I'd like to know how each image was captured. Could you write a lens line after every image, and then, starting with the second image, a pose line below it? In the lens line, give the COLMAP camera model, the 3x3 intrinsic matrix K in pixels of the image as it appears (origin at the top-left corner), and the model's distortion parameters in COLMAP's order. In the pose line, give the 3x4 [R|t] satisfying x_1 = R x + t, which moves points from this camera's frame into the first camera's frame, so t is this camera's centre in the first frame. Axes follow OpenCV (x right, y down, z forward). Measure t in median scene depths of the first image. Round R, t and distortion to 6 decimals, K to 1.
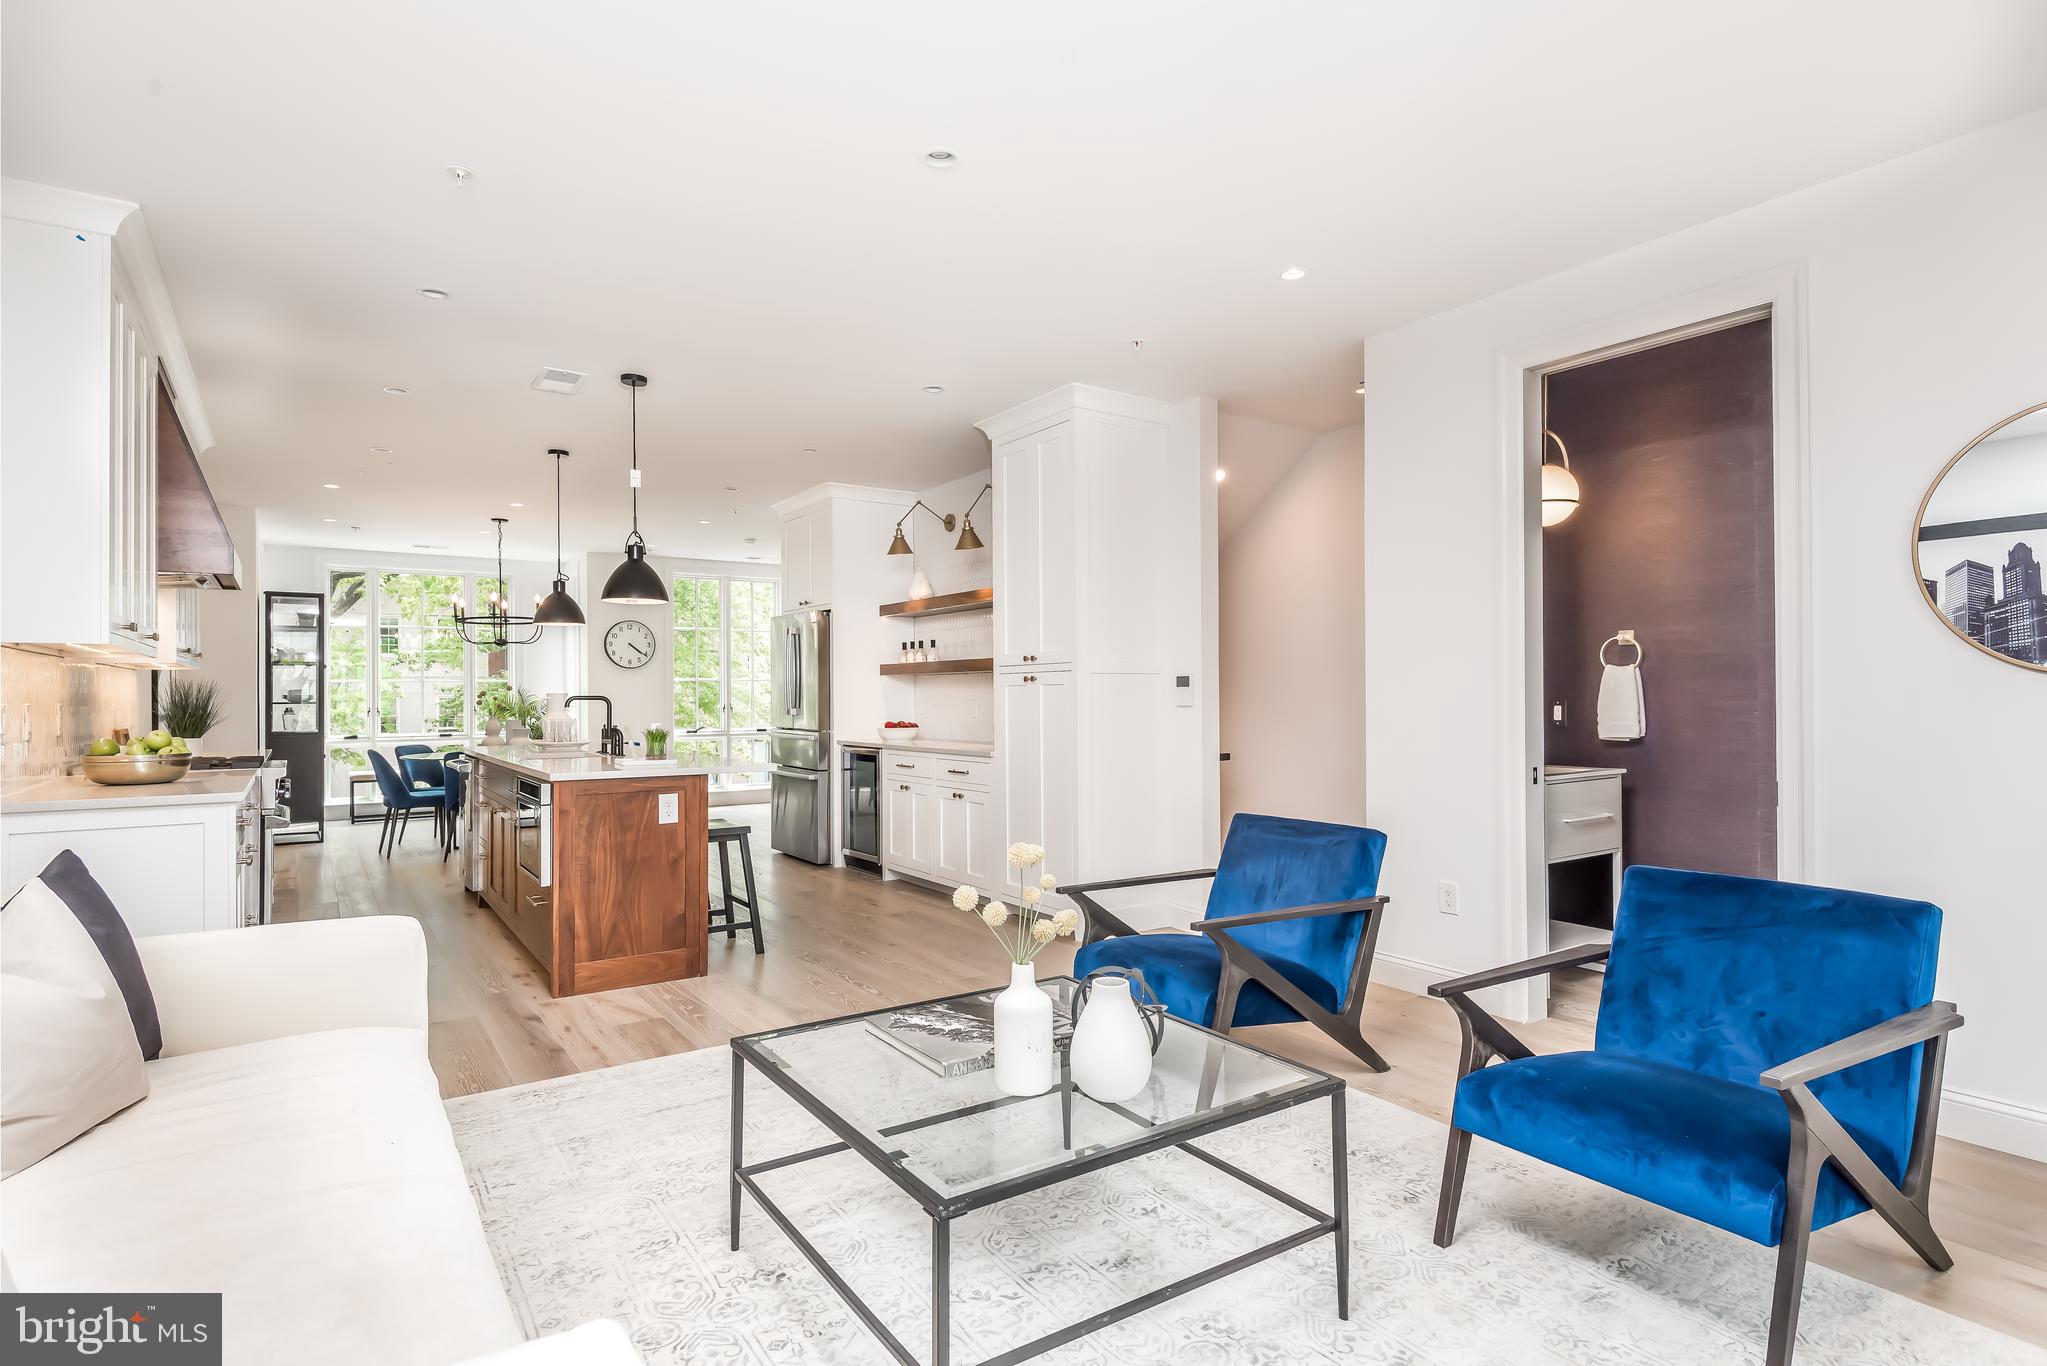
lens RADIAL K [[1082.3, 0, 1024.6], [0, 1082.3, 687.6], [0, 0, 1]] dist [-0.020385, -0.002277]
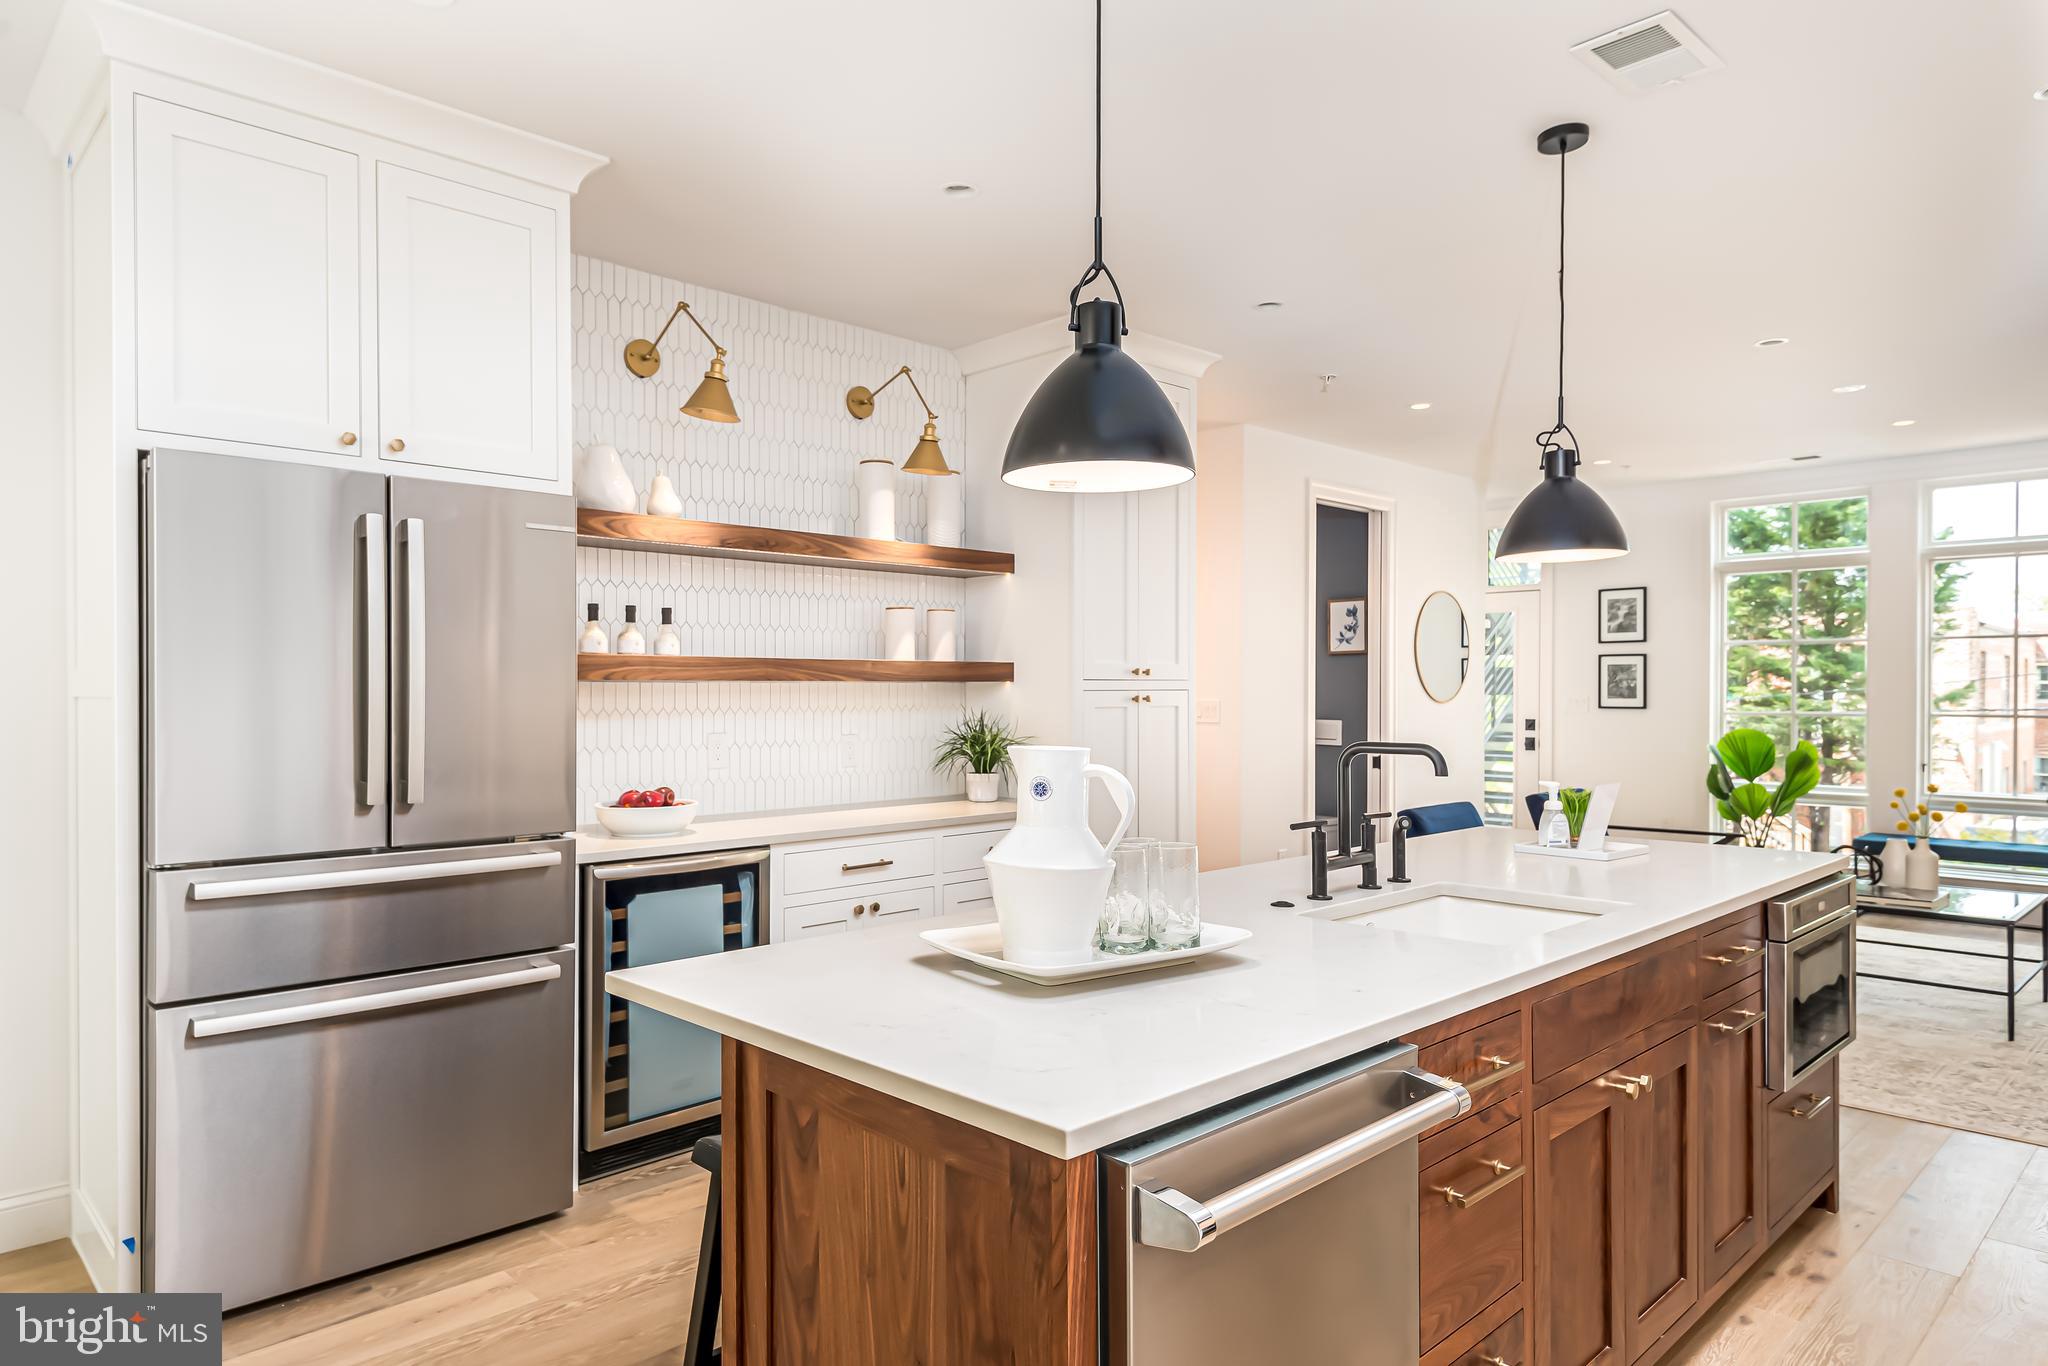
lens RADIAL K [[1233.6, 0, 1006.7], [0, 1233.6, 685.2], [0, 0, 1]] dist [0.018913, -0.000971]
pose [[-0.178407, 0.004018, 0.983949, -1.869564], [-0.008143, 0.999951, -0.005559, -0.027775], [-0.983923, -0.009004, -0.178366, 2.833806]]
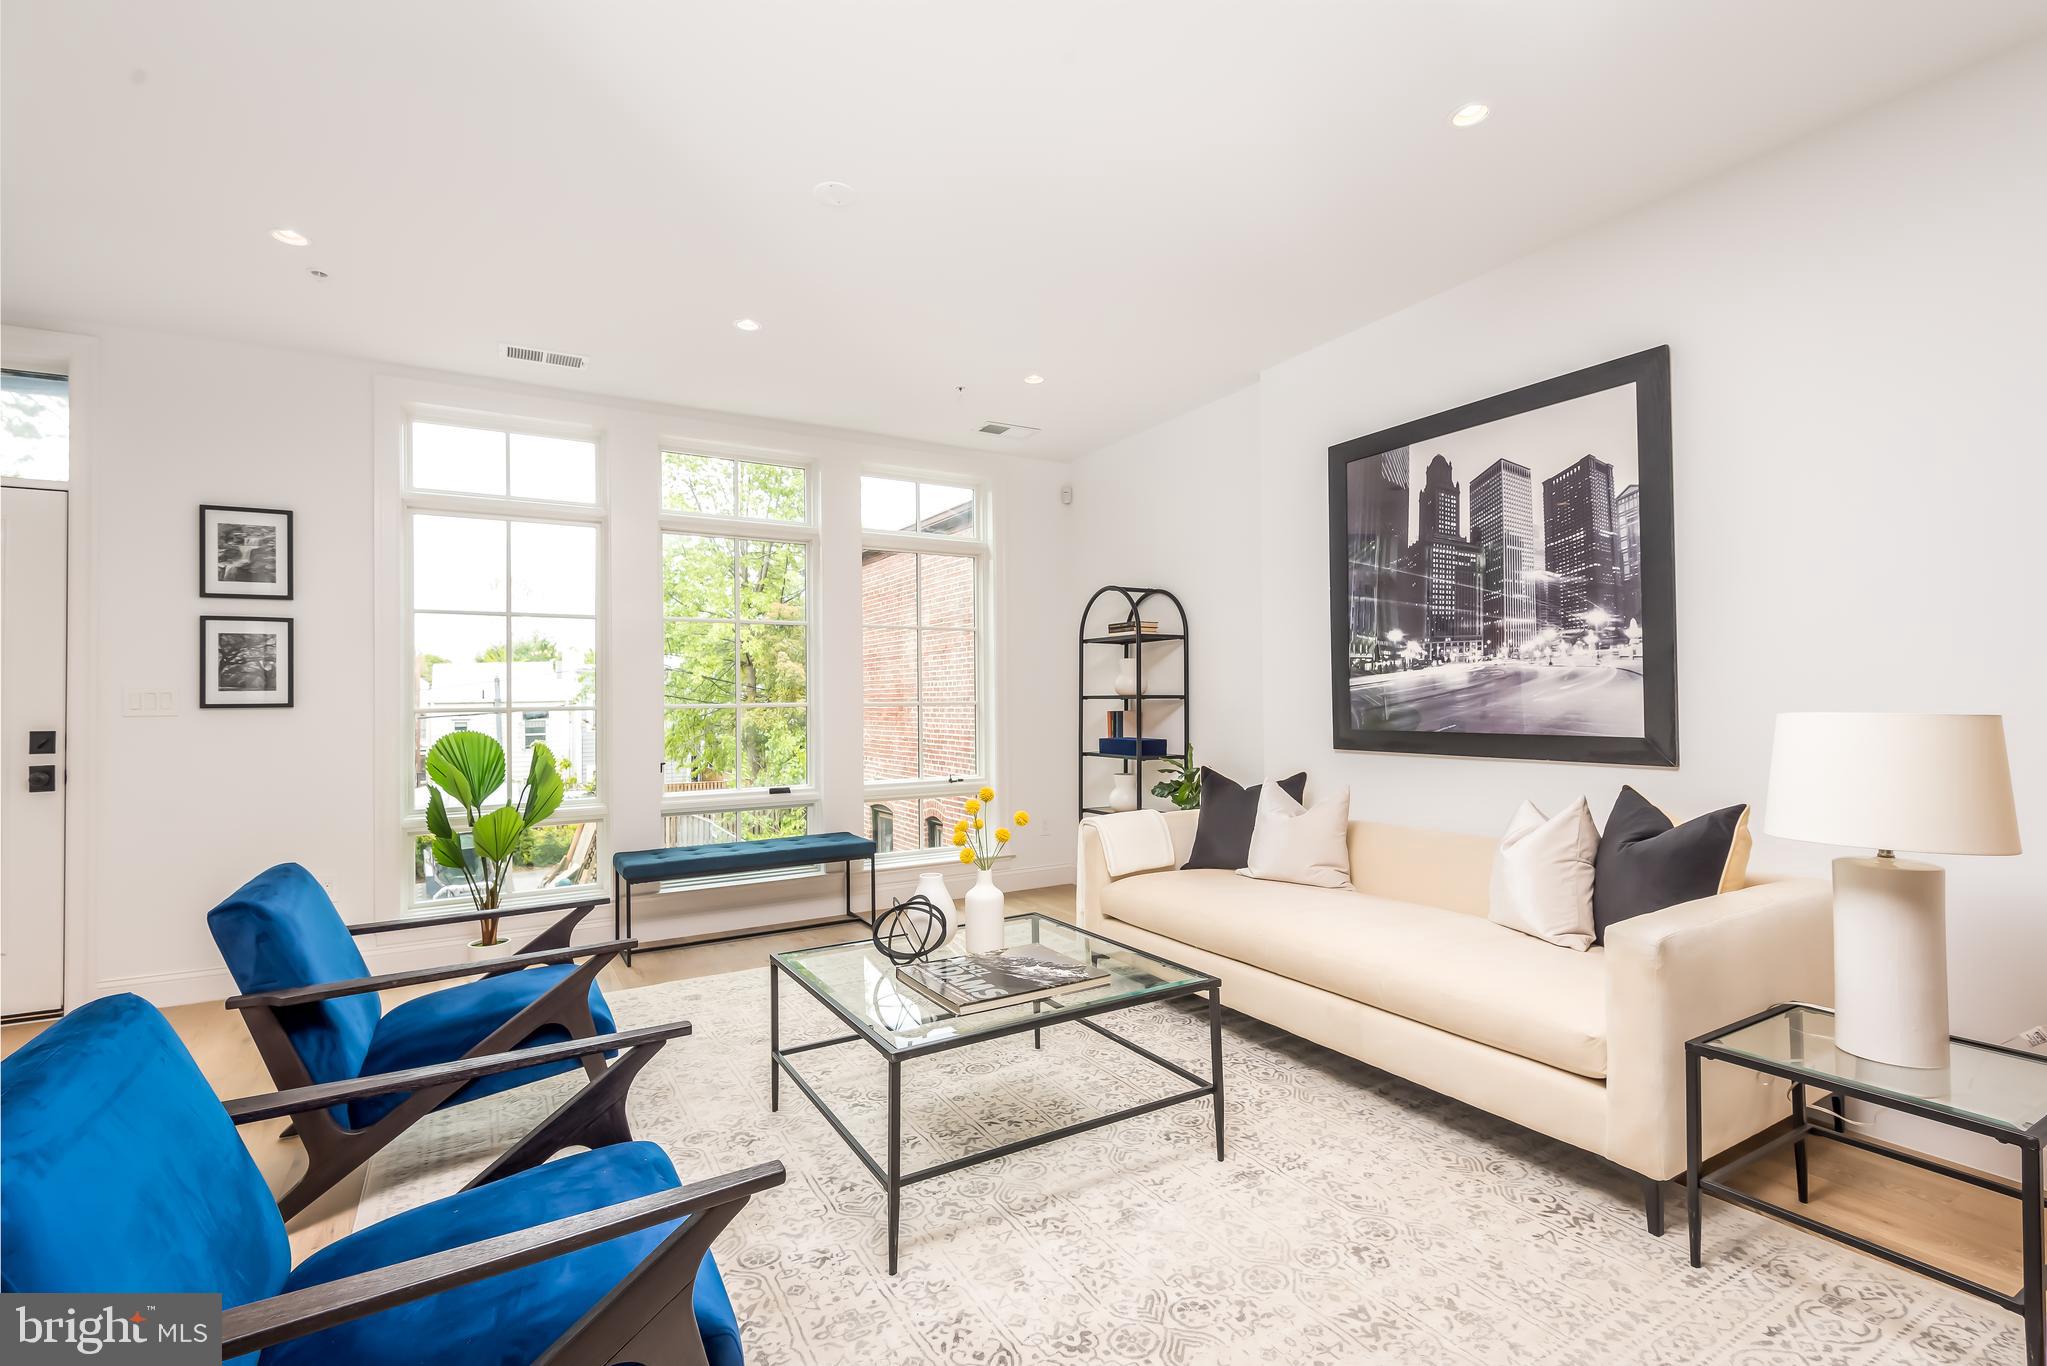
lens RADIAL K [[932.8, 0, 1004.6], [0, 932.8, 685.3], [0, 0, 1]] dist [0.003054, -0.001306]
pose [[-0.996855, 0.014655, 0.077879, -0.116393], [0.012854, 0.999639, -0.023572, 0.022176], [-0.078196, -0.022497, -0.996684, 1.970573]]
